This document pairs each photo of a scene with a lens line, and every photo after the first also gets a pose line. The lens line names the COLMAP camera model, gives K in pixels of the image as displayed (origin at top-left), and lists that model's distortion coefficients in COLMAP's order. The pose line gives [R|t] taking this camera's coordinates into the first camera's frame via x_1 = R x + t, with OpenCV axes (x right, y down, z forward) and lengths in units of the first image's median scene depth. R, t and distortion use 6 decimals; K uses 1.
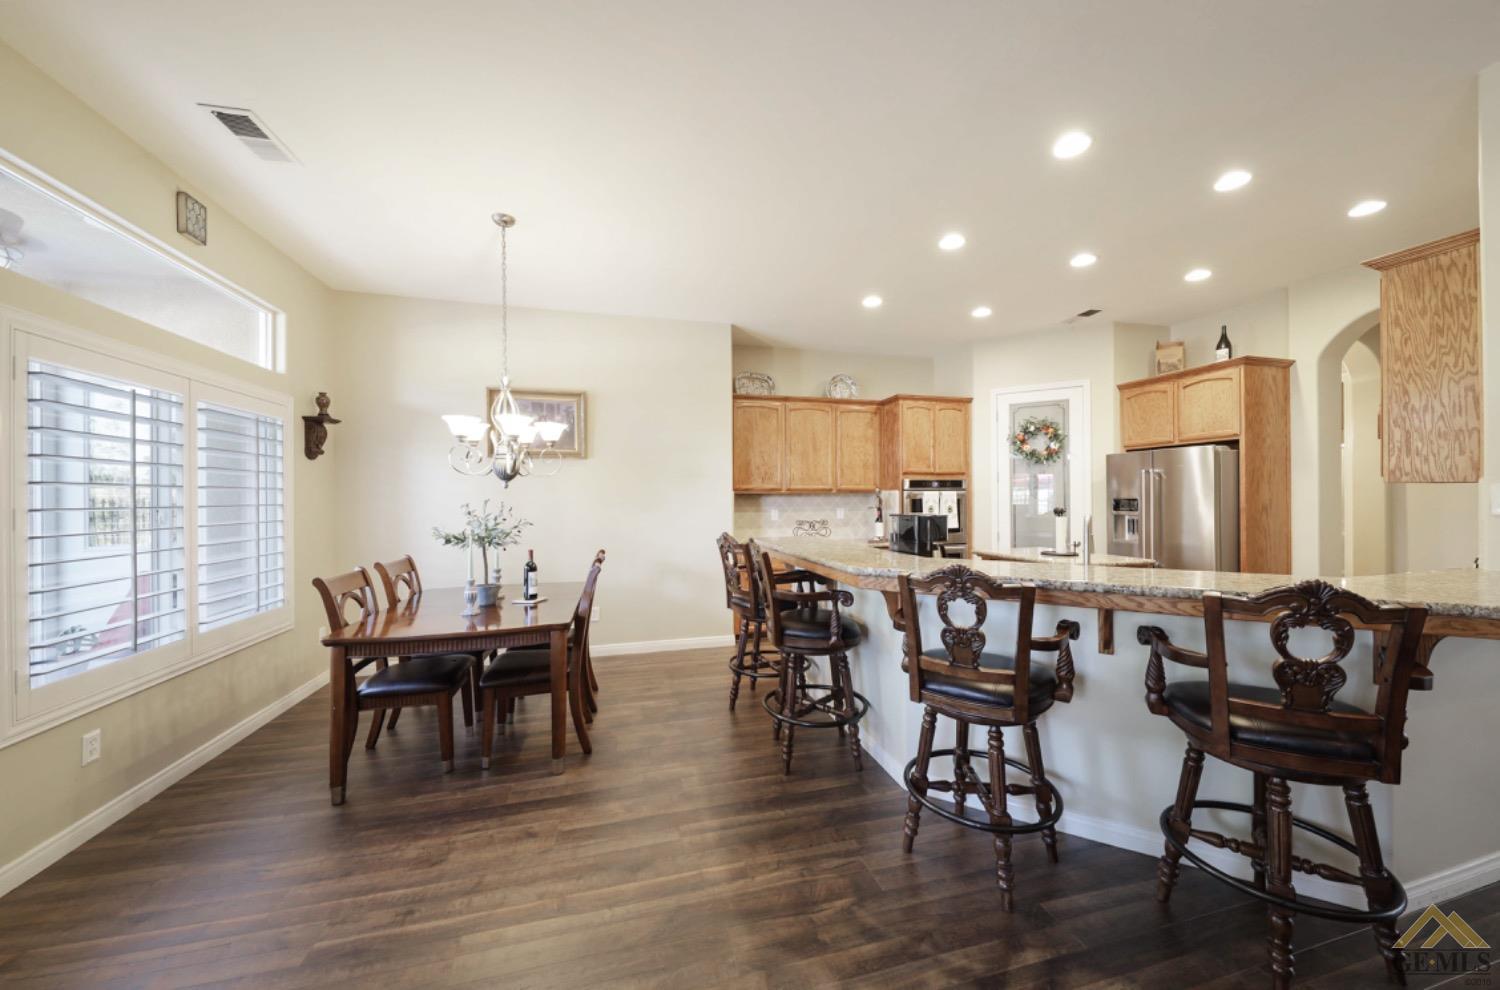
lens RADIAL K [[540.1, 0, 754.4], [0, 540.1, 496.4], [0, 0, 1]] dist [0.008597, -0.000350]
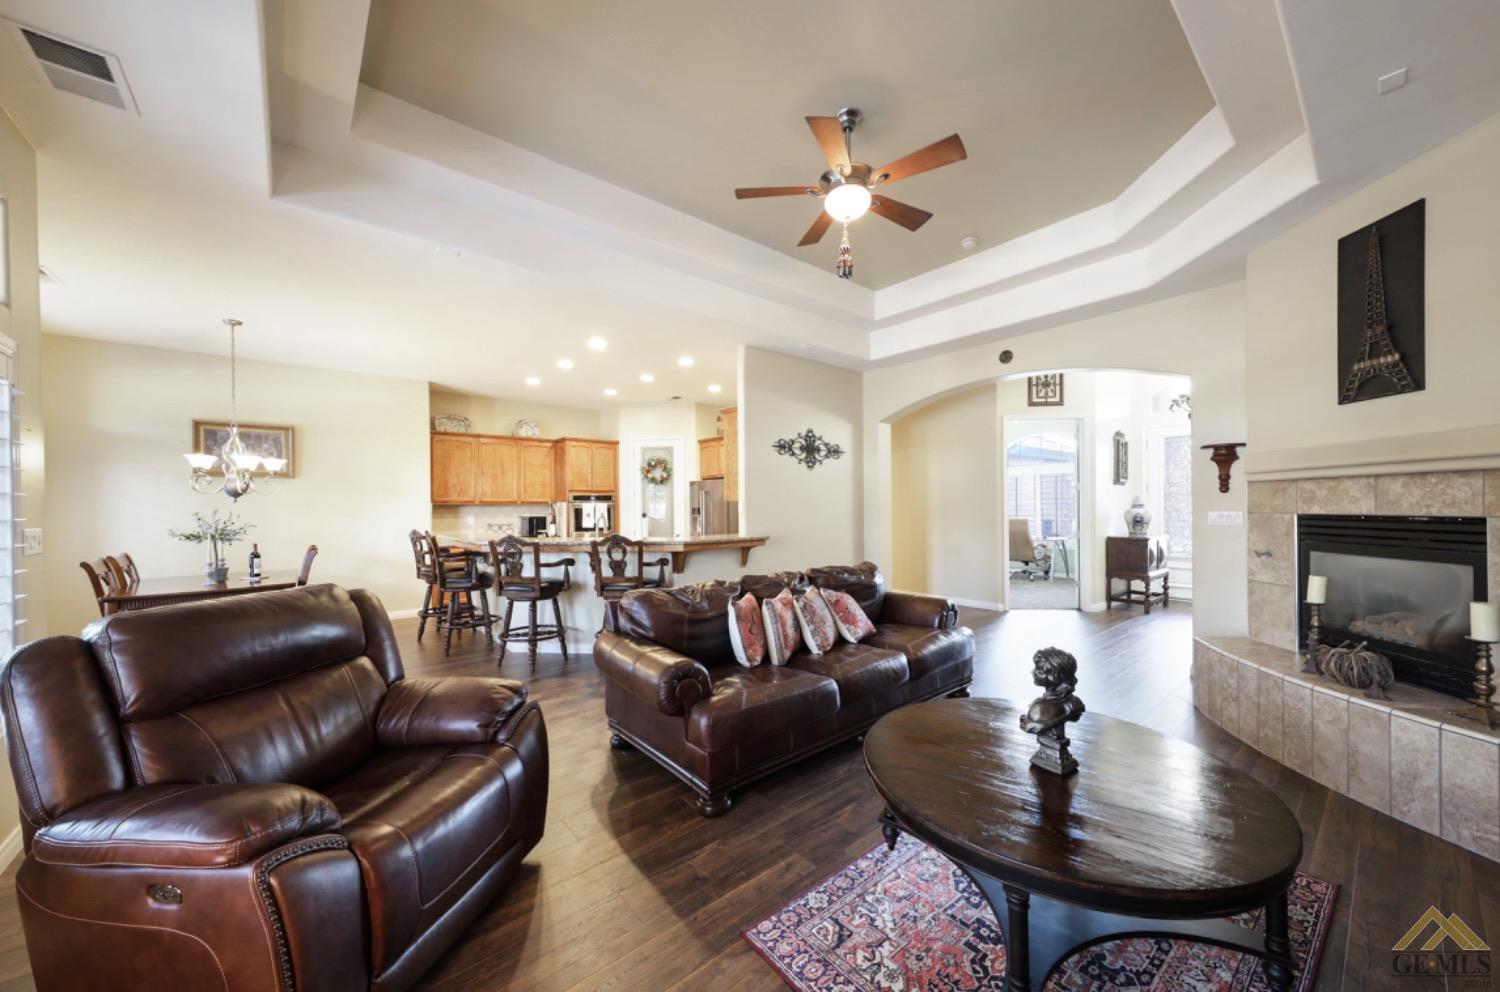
lens RADIAL K [[540.1, 0, 766.7], [0, 540.1, 502.3], [0, 0, 1]] dist [0.008597, -0.000350]
pose [[0.897641, -0.000346, 0.440728, 0.111585], [0.003060, 0.999980, -0.005448, -0.001354], [-0.440717, 0.006239, 0.897624, -0.571465]]
